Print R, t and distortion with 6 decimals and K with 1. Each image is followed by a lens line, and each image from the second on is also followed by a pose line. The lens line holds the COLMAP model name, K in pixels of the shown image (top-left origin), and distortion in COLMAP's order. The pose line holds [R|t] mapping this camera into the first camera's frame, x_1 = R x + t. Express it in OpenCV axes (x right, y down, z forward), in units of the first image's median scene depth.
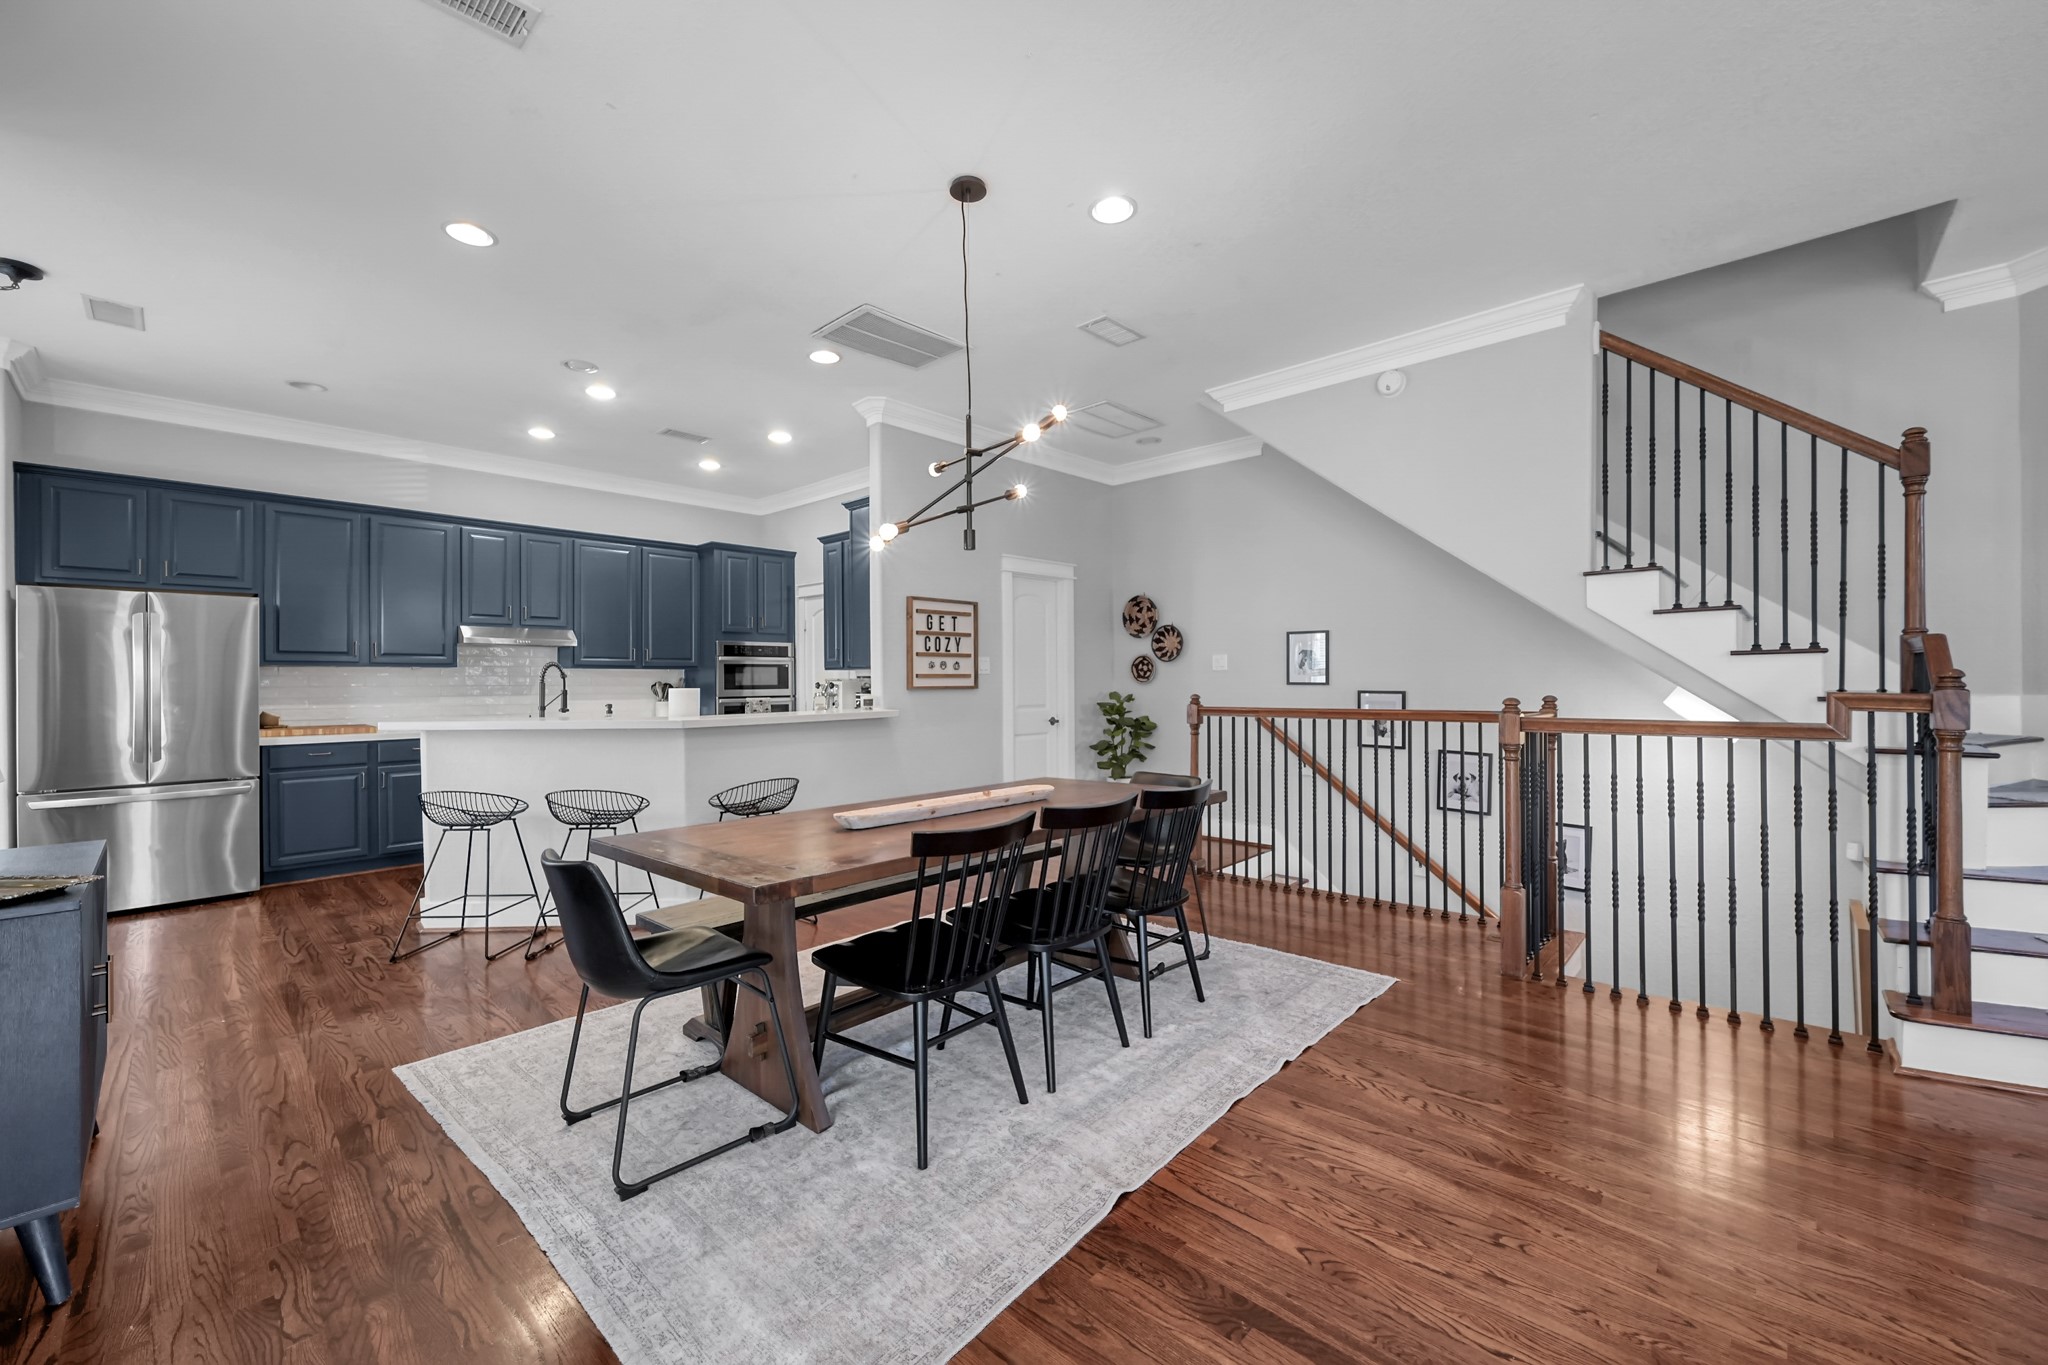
lens RADIAL K [[803.6, 0, 1024.0], [0, 803.6, 682.5], [0, 0, 1]] dist [-0.001045, 0.000584]
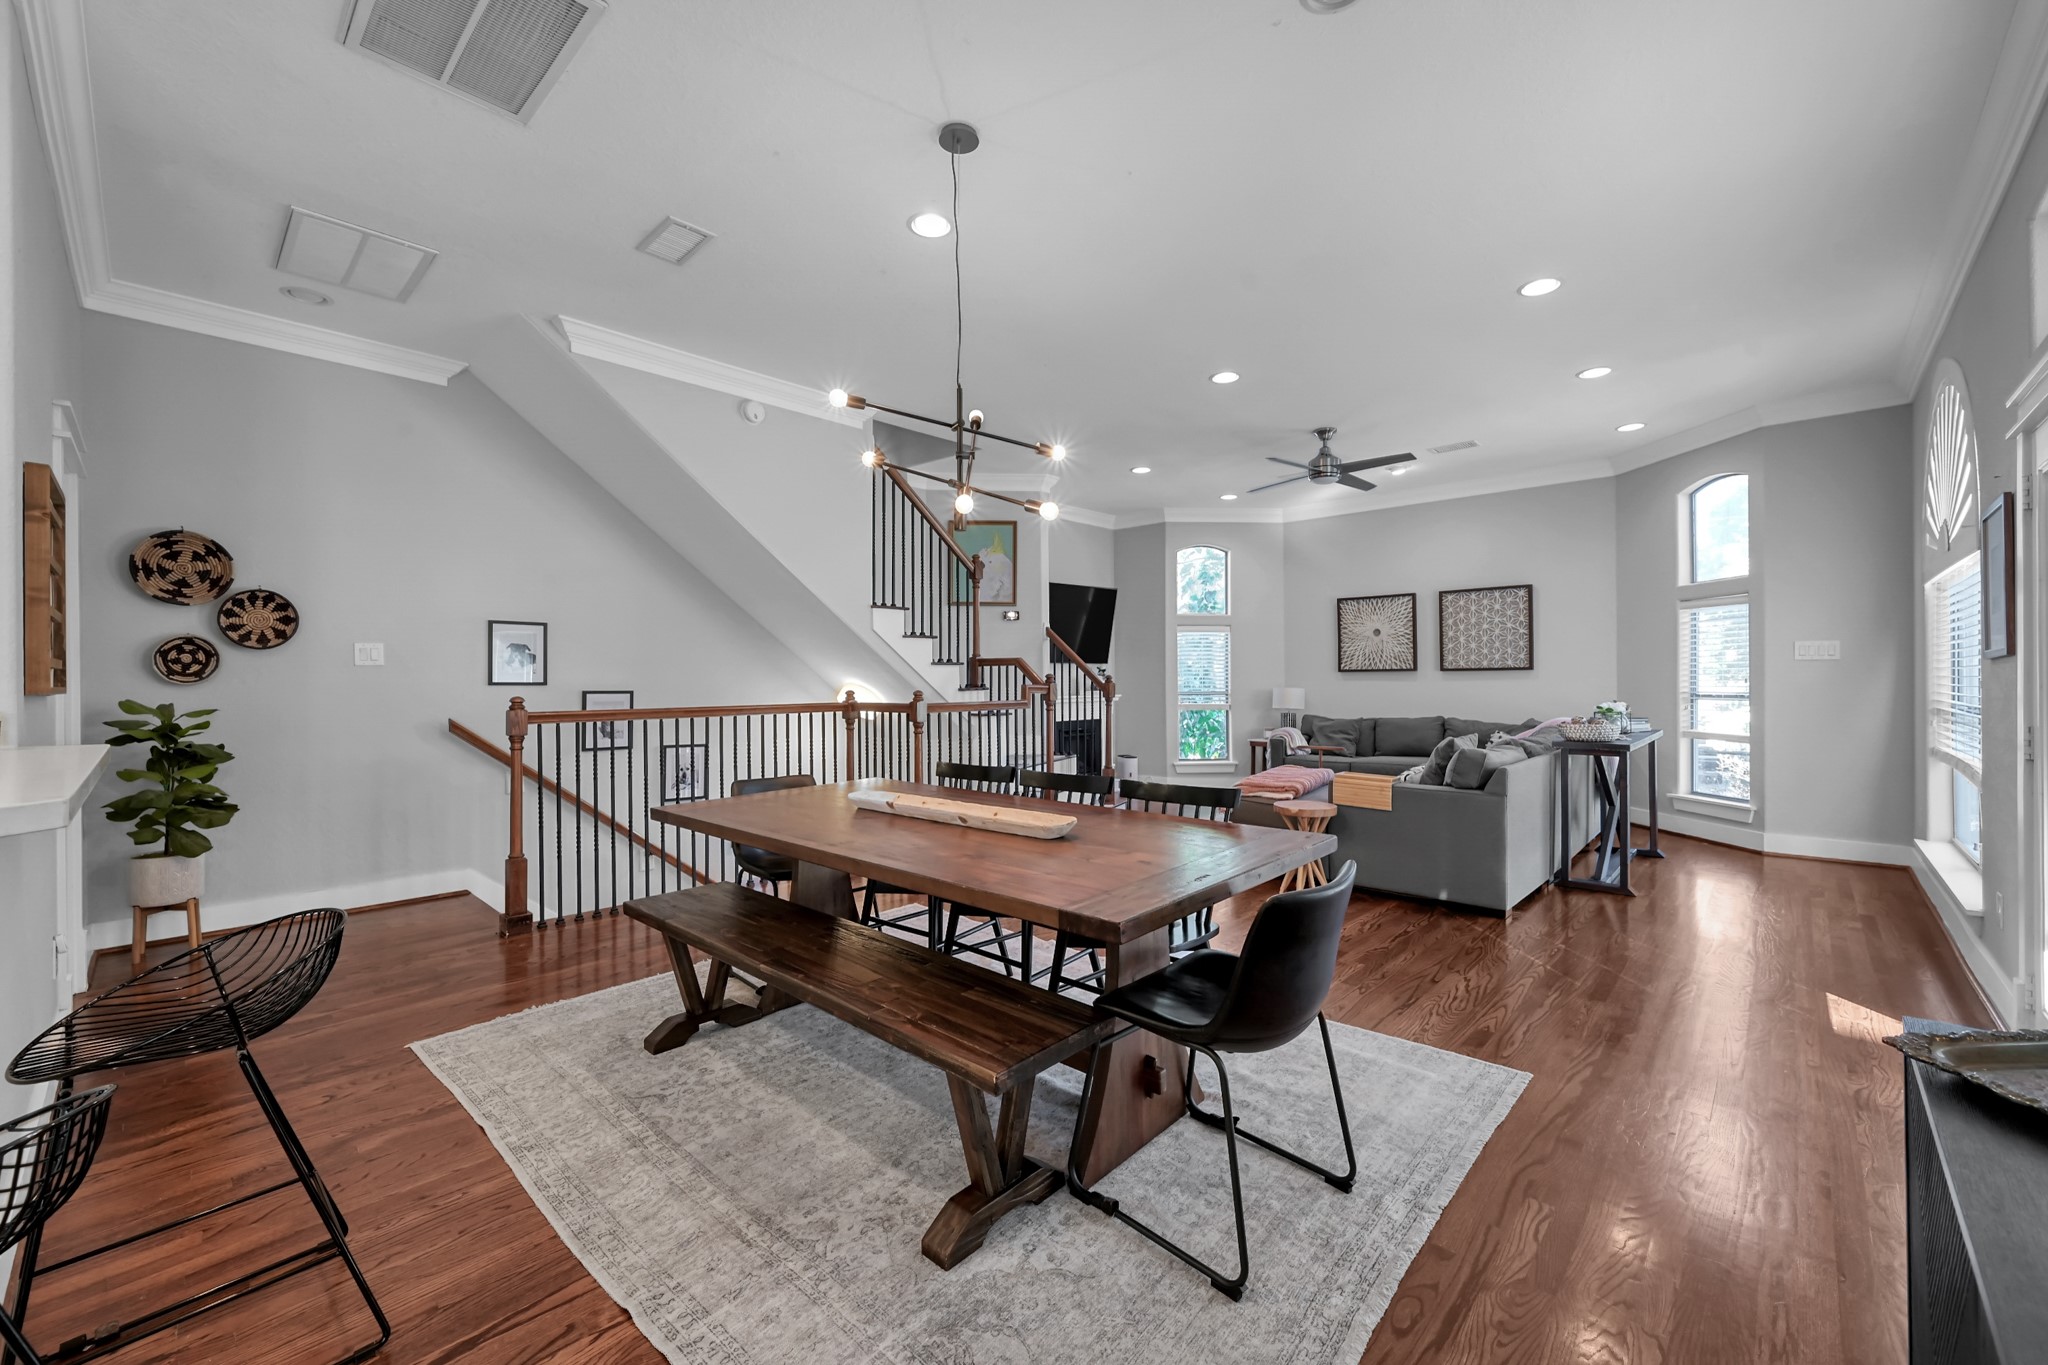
lens RADIAL K [[813.0, 0, 1024.0], [0, 813.0, 682.5], [0, 0, 1]] dist [-0.000911, 0.000224]
pose [[0.002074, 0.002970, 0.999993, -0.512399], [0.006640, 0.999974, -0.002984, 0.006355], [-0.999976, 0.006647, 0.002054, 0.475772]]
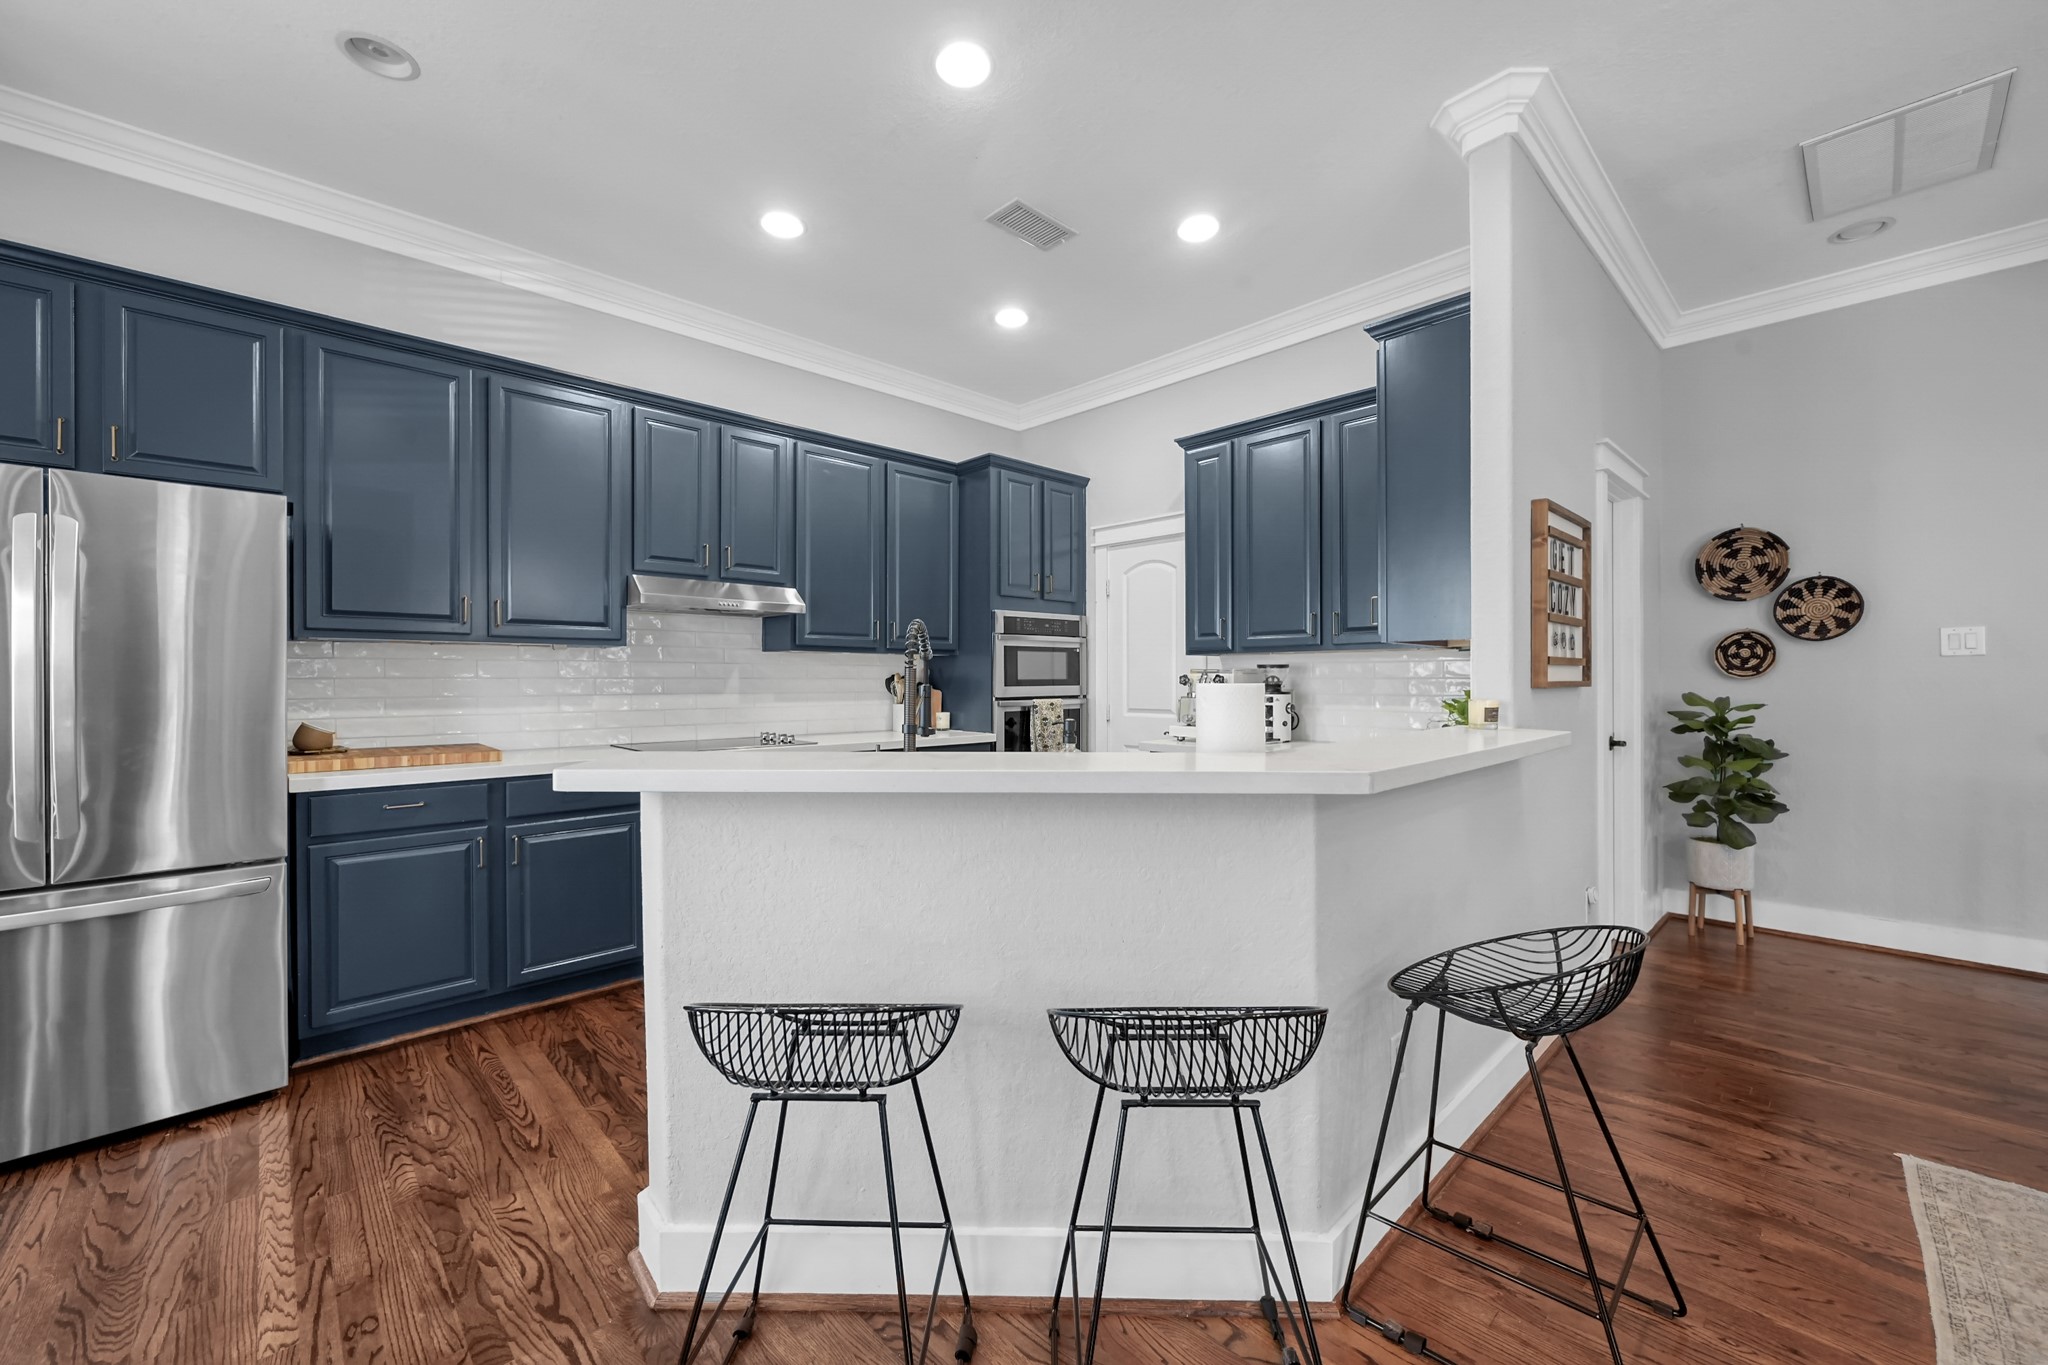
lens RADIAL K [[803.6, 0, 1024.0], [0, 803.6, 682.5], [0, 0, 1]] dist [-0.001045, 0.000584]
pose [[0.998290, 0.004070, -0.058321, -0.405202], [-0.003868, 0.999986, 0.003581, 0.004595], [0.058335, -0.003349, 0.998291, 0.458497]]
